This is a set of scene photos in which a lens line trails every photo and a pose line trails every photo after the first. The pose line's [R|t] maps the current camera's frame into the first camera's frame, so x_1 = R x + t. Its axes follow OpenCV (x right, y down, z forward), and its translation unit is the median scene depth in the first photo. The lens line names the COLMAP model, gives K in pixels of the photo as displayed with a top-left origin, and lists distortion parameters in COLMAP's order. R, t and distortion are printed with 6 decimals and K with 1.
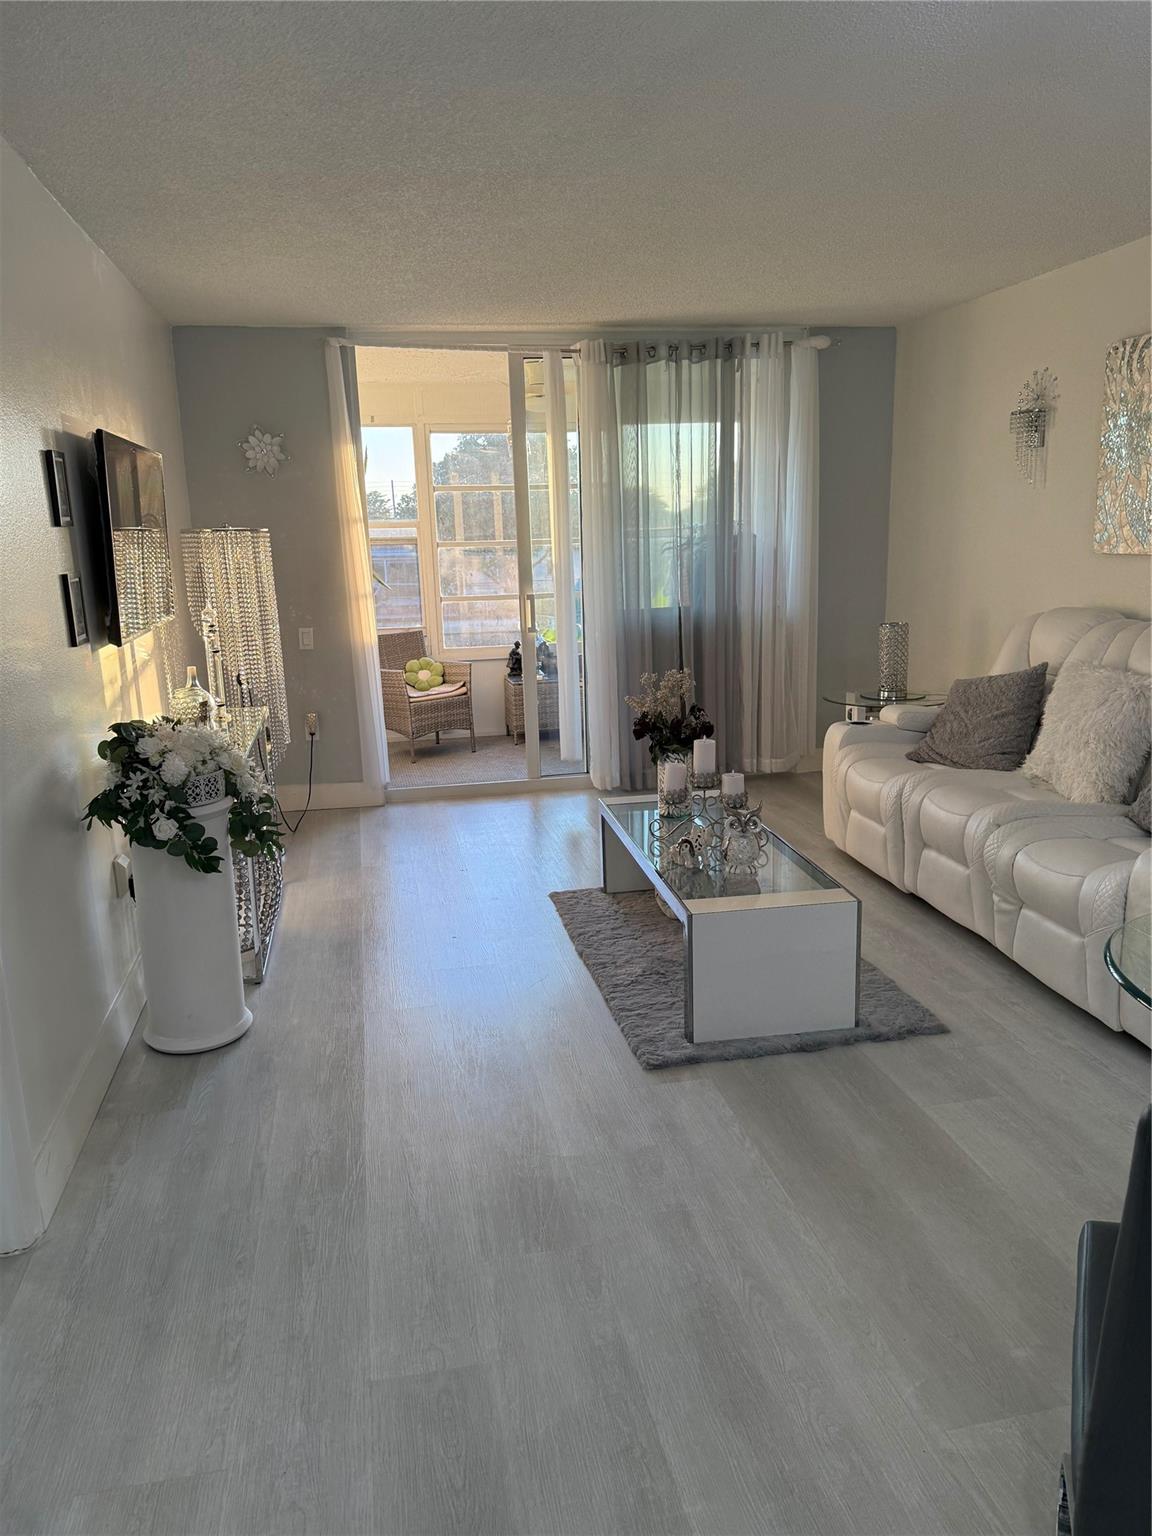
lens RADIAL K [[1069.9, 0, 550.4], [0, 1069.9, 774.3], [0, 0, 1]] dist [0.112300, -0.155633]
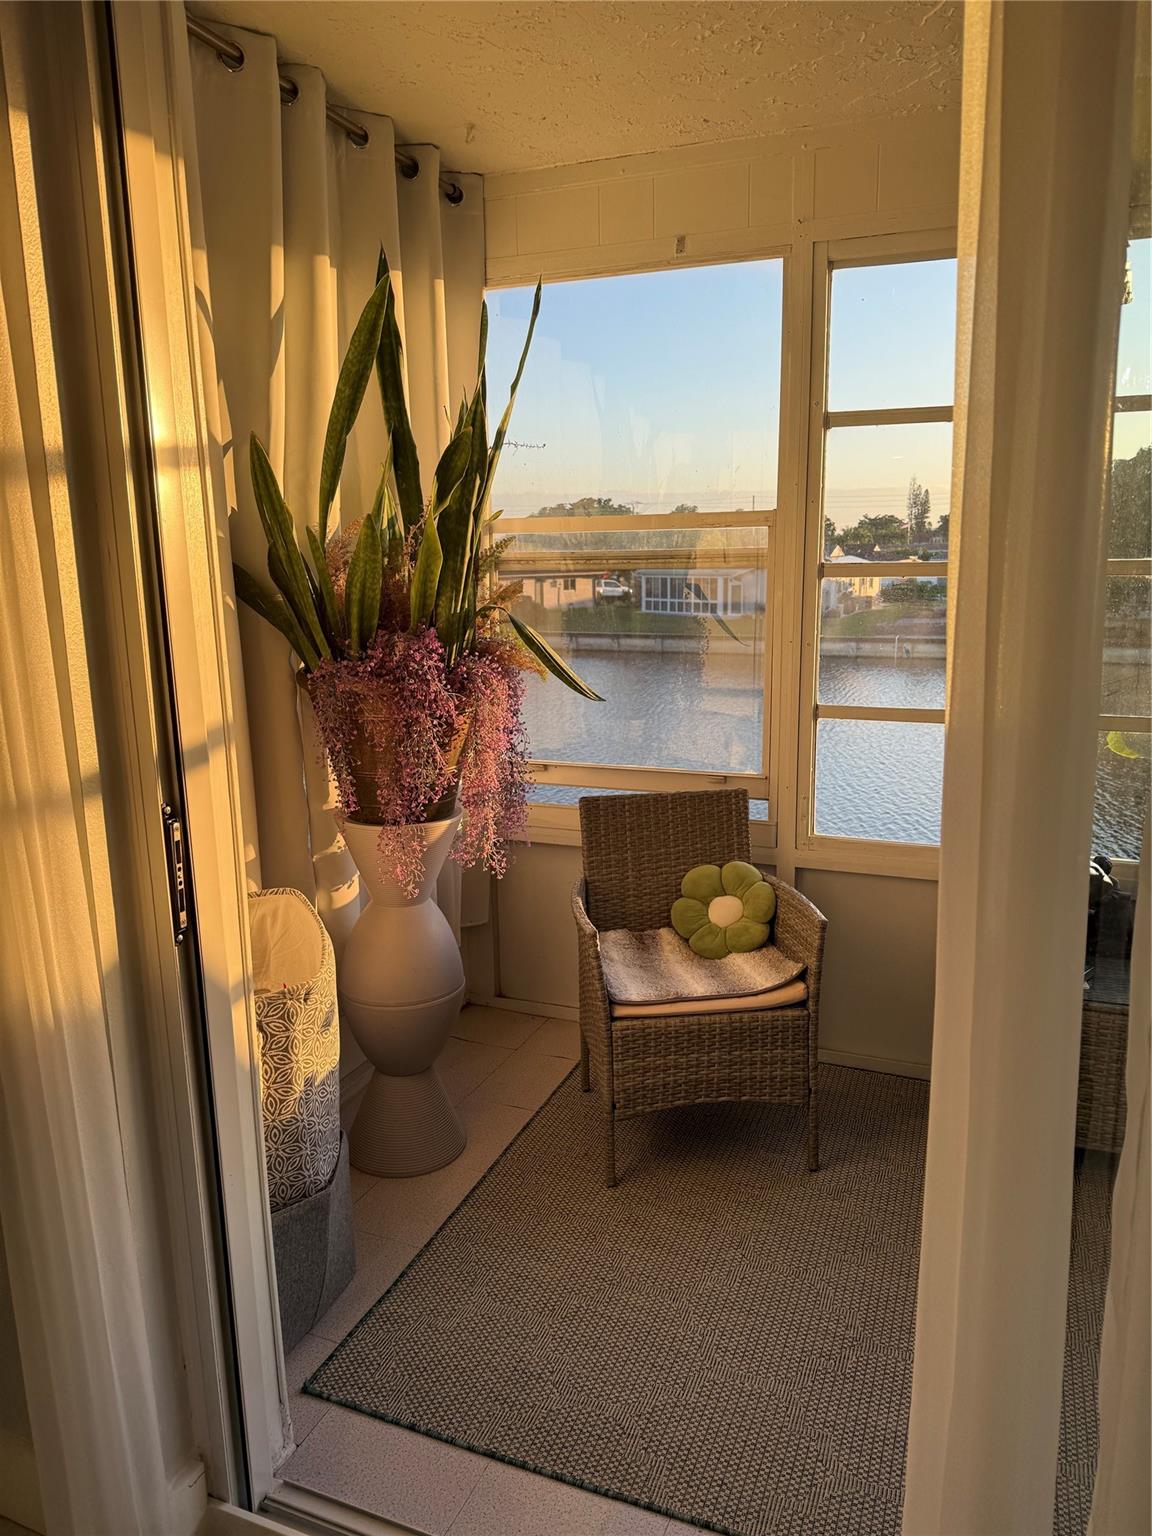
lens RADIAL K [[1046.9, 0, 574.8], [0, 1046.9, 772.8], [0, 0, 1]] dist [0.063131, -0.135036]
pose [[0.846121, 0.129159, -0.517105, 0.024559], [-0.134991, 0.990492, 0.026517, -0.155961], [0.515613, 0.047368, 0.855511, 0.711678]]
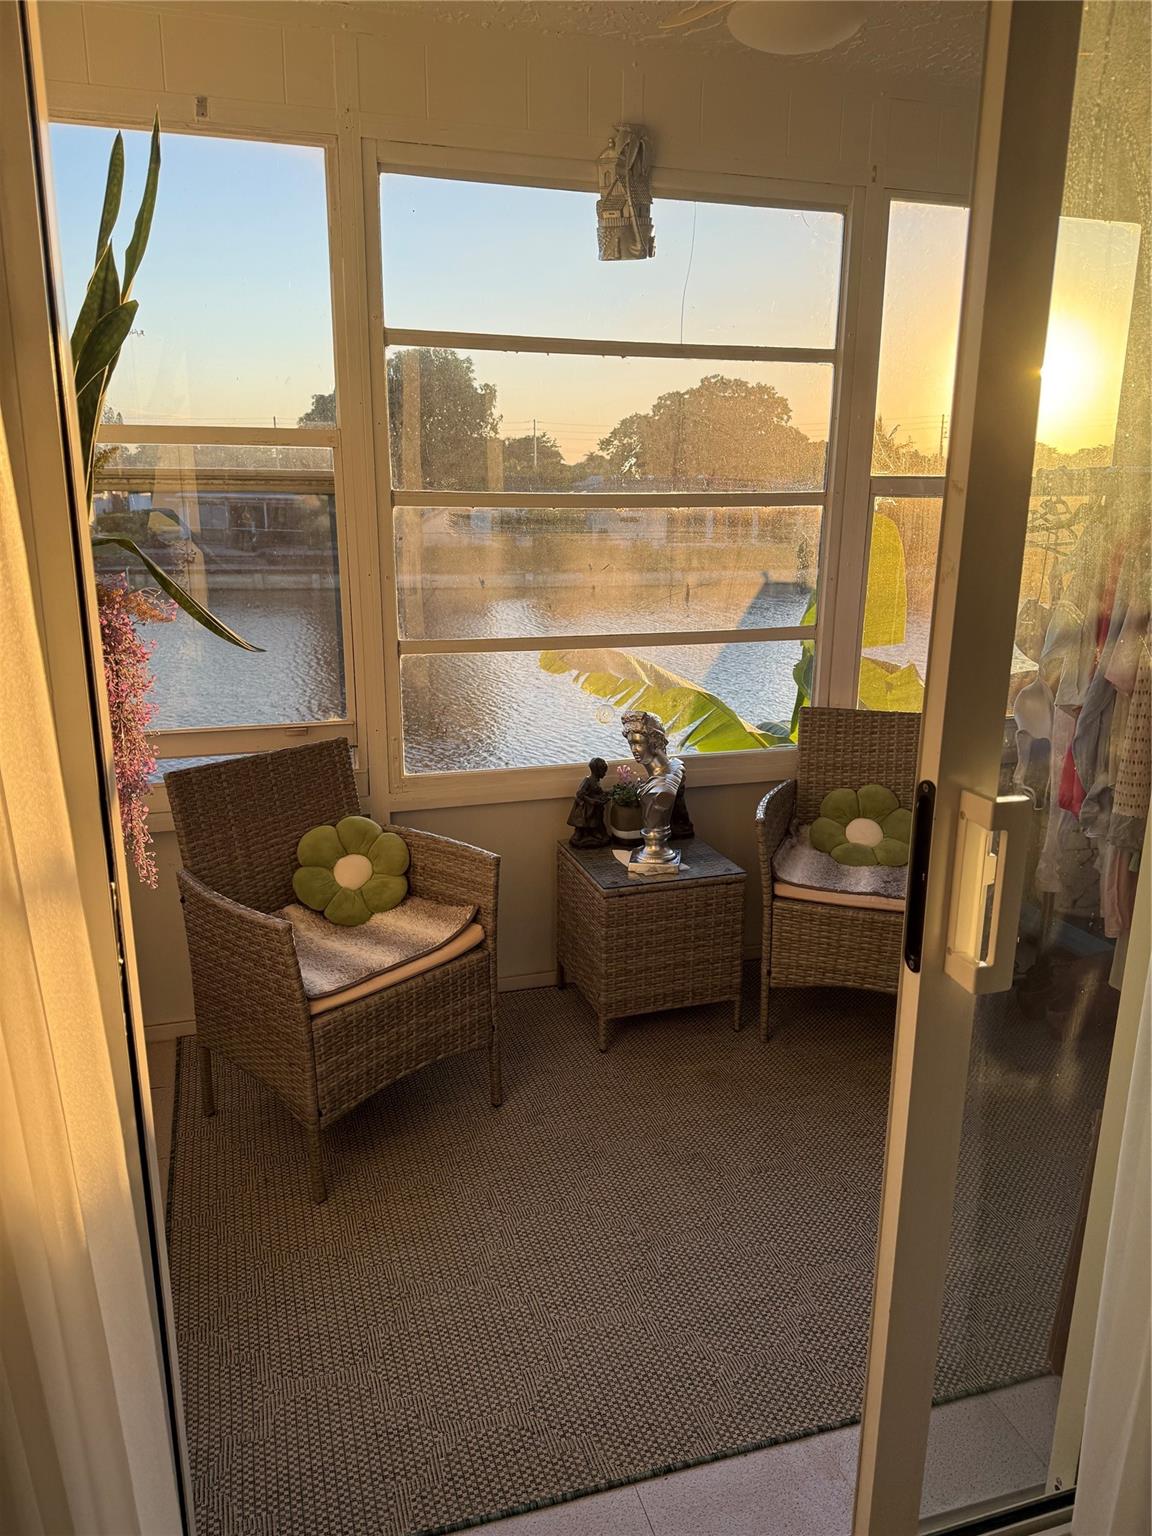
lens RADIAL K [[1045.8, 0, 600.4], [0, 1045.8, 756.8], [0, 0, 1]] dist [0.066813, -0.127385]
pose [[0.987503, 0.009177, 0.157334, -0.100290], [-0.012611, 0.999703, 0.020845, -0.149837], [-0.157096, -0.022569, 0.987325, 0.710445]]
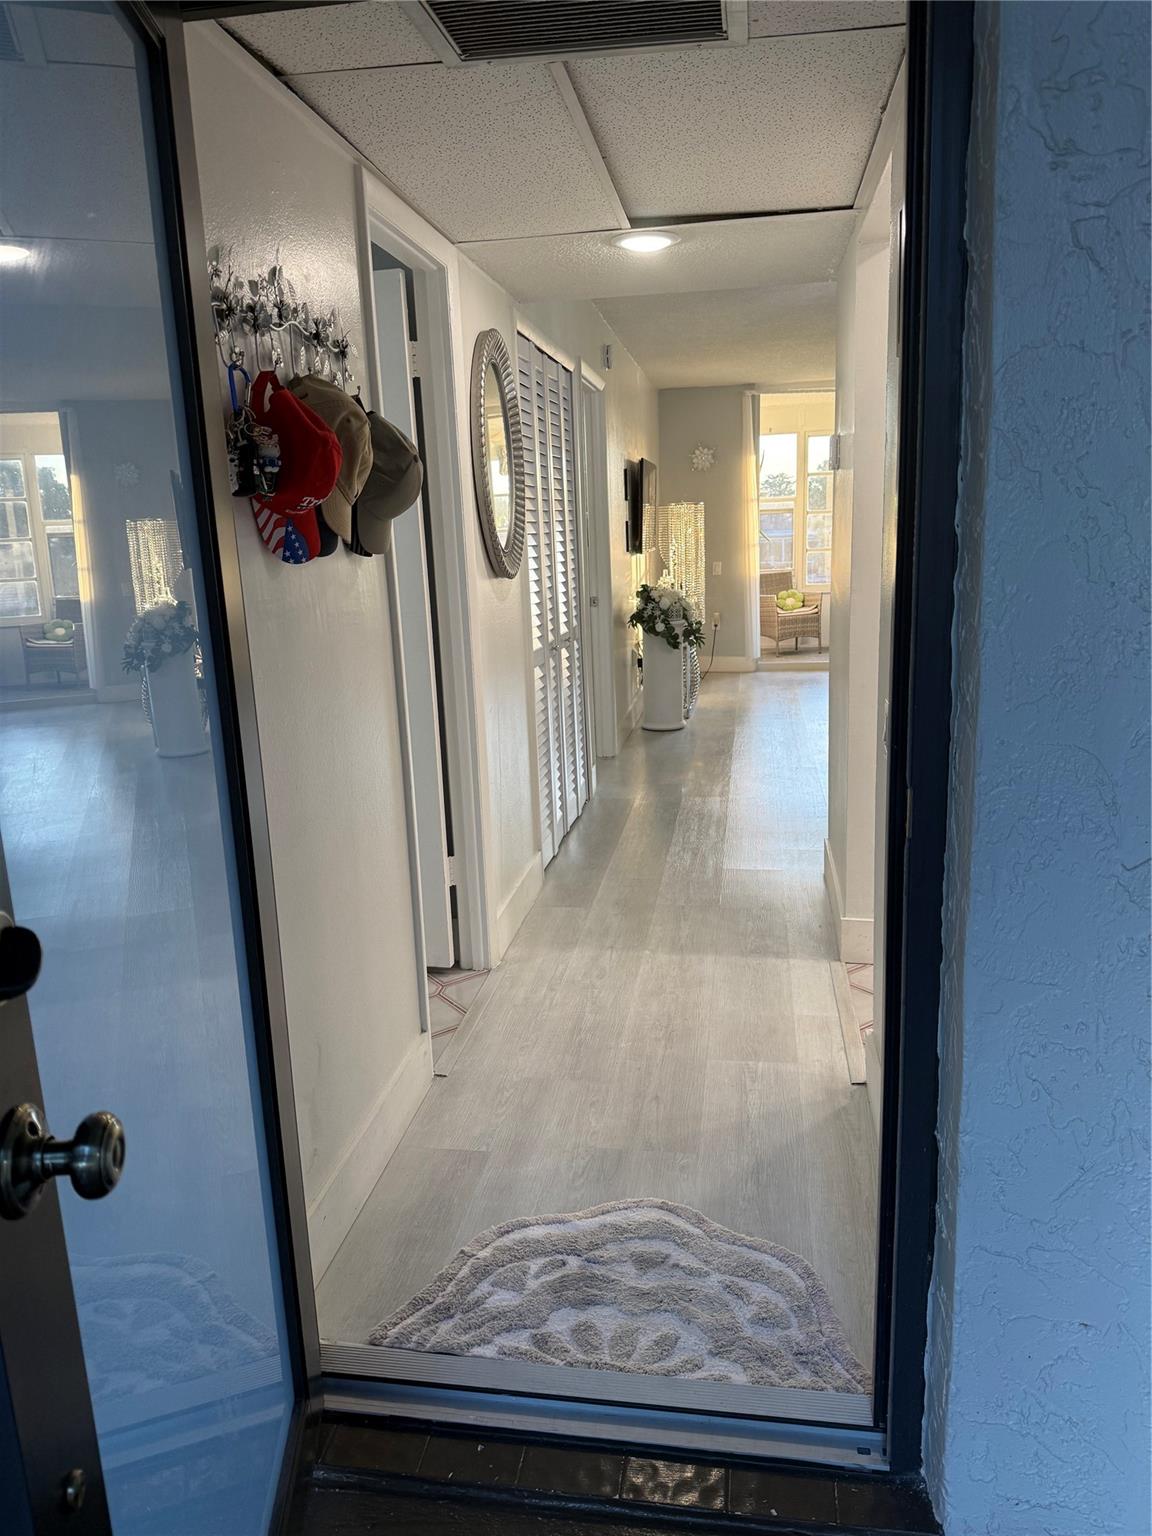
lens RADIAL K [[1069.9, 0, 550.4], [0, 1069.9, 774.3], [0, 0, 1]] dist [0.112300, -0.155633]
pose [[0.936744, 0.073487, -0.342213, 0.108642], [-0.068040, 0.997292, 0.027913, 0.138569], [0.343337, -0.002863, 0.939208, -0.562097]]
